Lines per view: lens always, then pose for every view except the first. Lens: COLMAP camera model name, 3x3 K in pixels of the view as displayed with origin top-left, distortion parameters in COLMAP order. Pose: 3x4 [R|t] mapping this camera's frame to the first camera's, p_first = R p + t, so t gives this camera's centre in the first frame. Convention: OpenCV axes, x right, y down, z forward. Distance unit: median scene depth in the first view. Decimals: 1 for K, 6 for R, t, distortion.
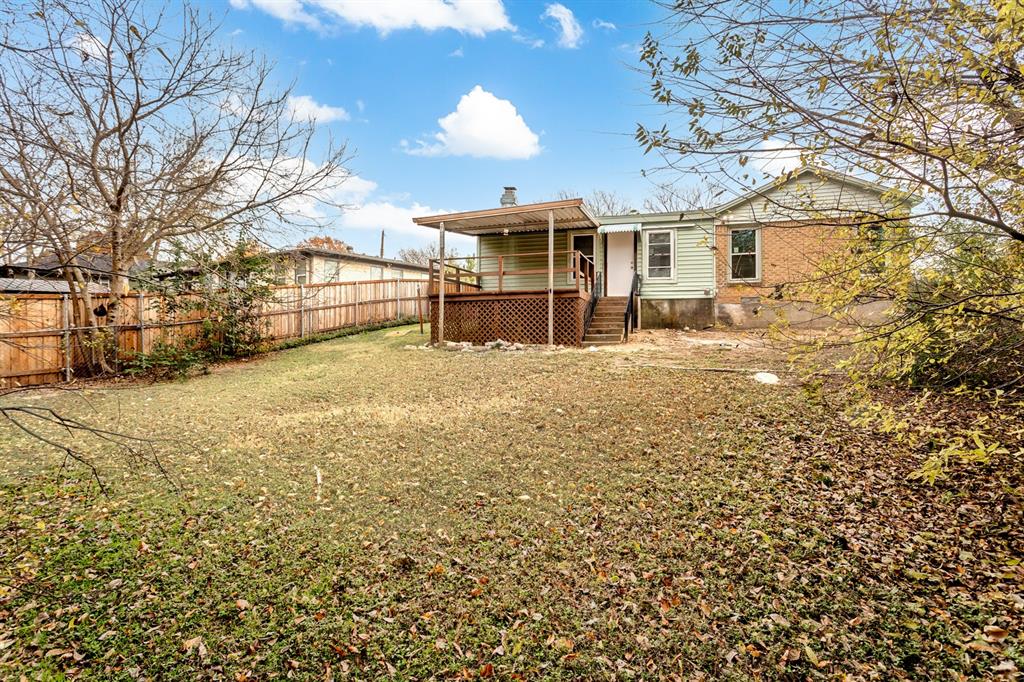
lens RADIAL K [[513.7, 0, 514.4], [0, 513.7, 338.3], [0, 0, 1]] dist [-0.017601, 0.008233]
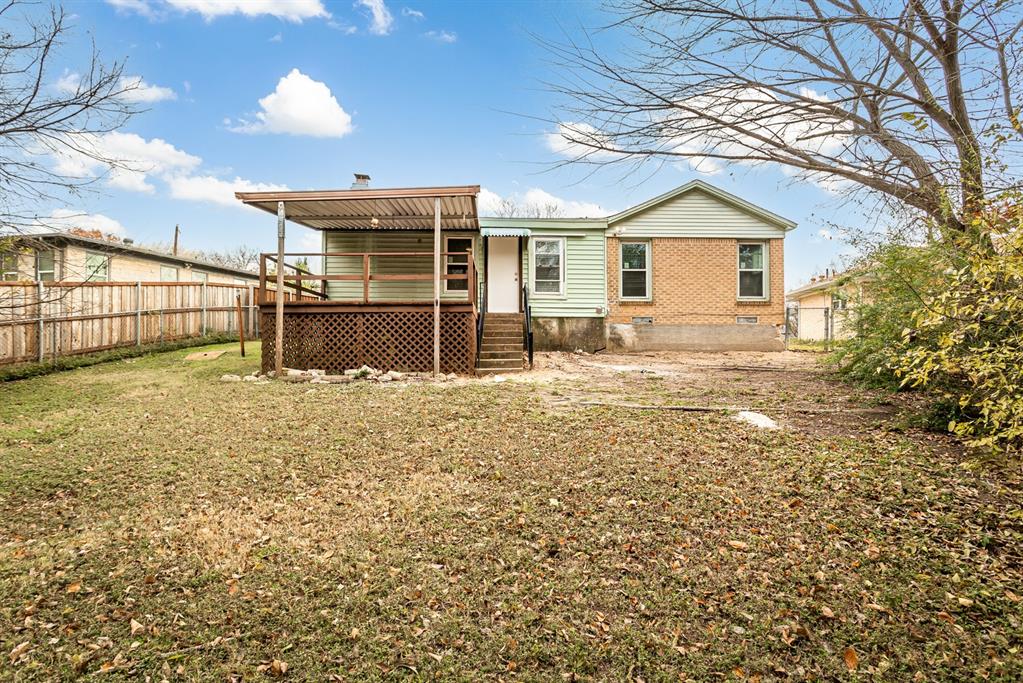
lens RADIAL K [[513.2, 0, 508.7], [0, 513.2, 342.3], [0, 0, 1]] dist [-0.017601, 0.008233]
pose [[0.945130, 0.008143, 0.326593, -0.065556], [0.000090, 0.999683, -0.025187, -0.011548], [-0.326695, 0.023835, 0.944829, 0.203593]]
